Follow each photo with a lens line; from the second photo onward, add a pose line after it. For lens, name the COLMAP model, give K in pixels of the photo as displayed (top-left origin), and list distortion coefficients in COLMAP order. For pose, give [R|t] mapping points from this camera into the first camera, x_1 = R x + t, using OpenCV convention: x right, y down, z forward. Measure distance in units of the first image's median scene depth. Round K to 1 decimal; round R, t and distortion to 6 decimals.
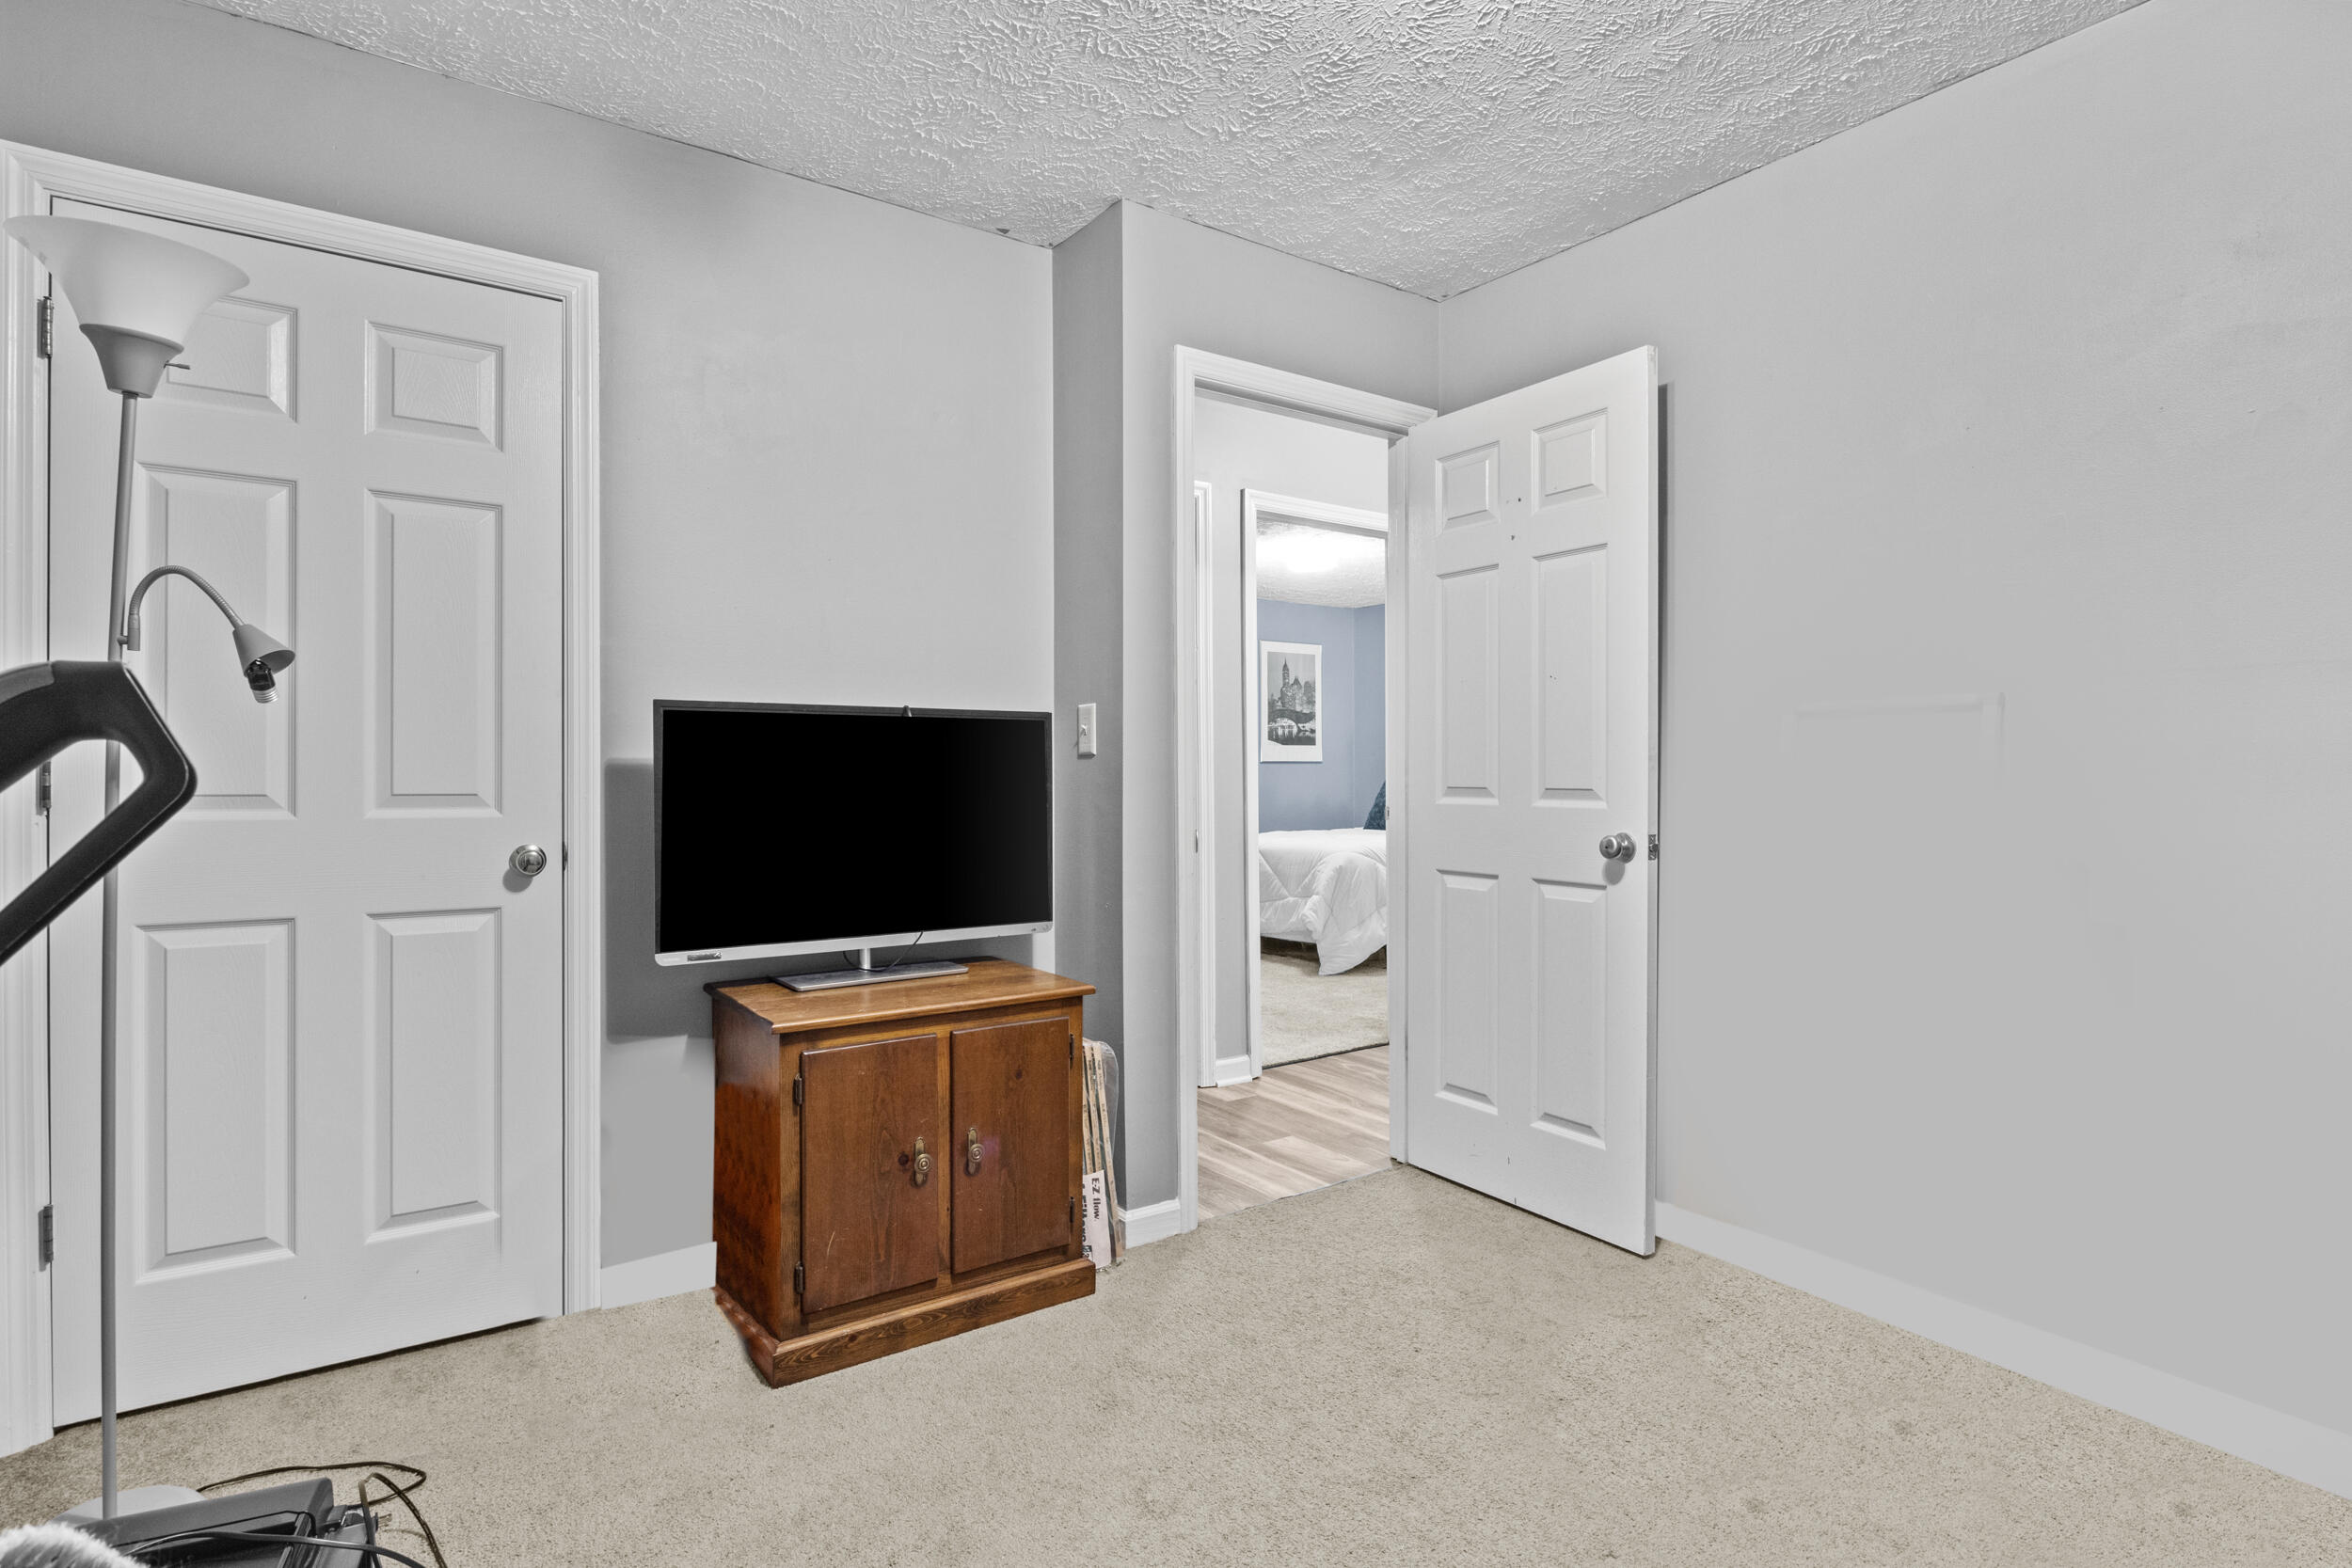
lens RADIAL K [[1189.1, 0, 1173.5], [0, 1189.1, 778.0], [0, 0, 1]] dist [-0.001343, -0.003729]
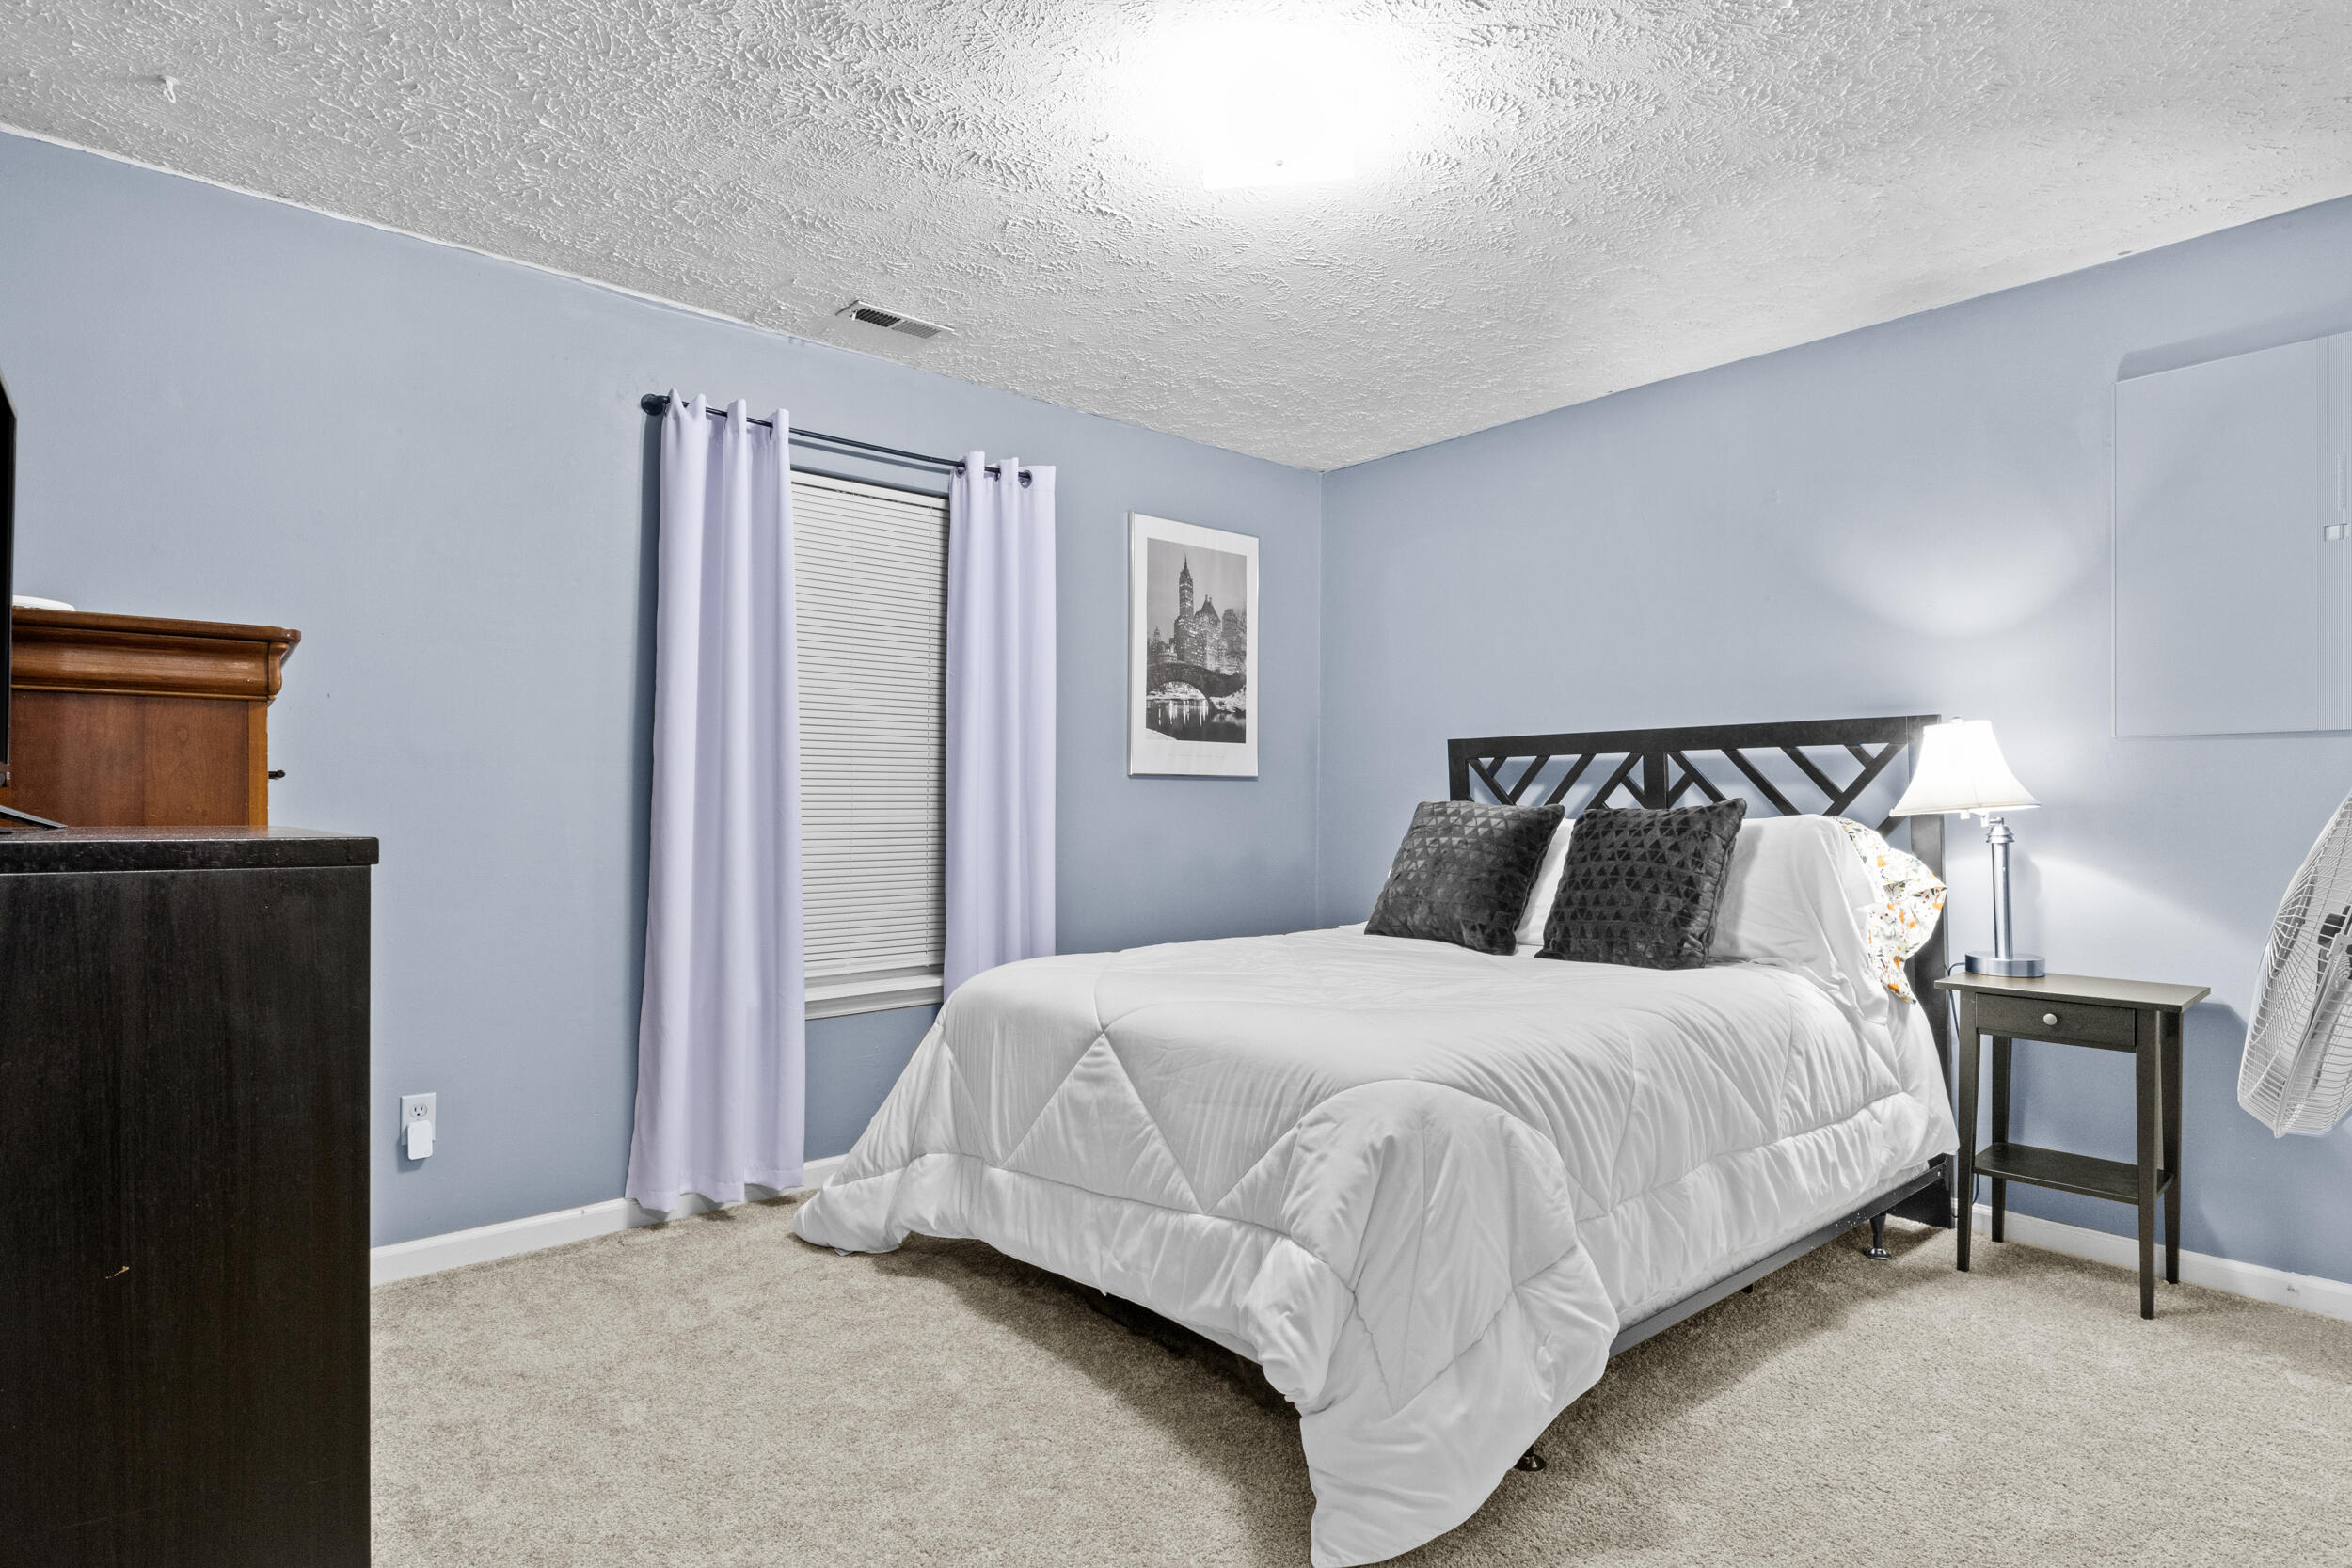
lens RADIAL K [[1189.1, 0, 1170.6], [0, 1189.1, 791.5], [0, 0, 1]] dist [-0.001343, -0.003729]
pose [[0.996134, 0.007430, 0.087531, 0.047510], [-0.006416, 0.999909, -0.011860, -0.001724], [-0.087611, 0.011253, 0.996091, 0.527446]]
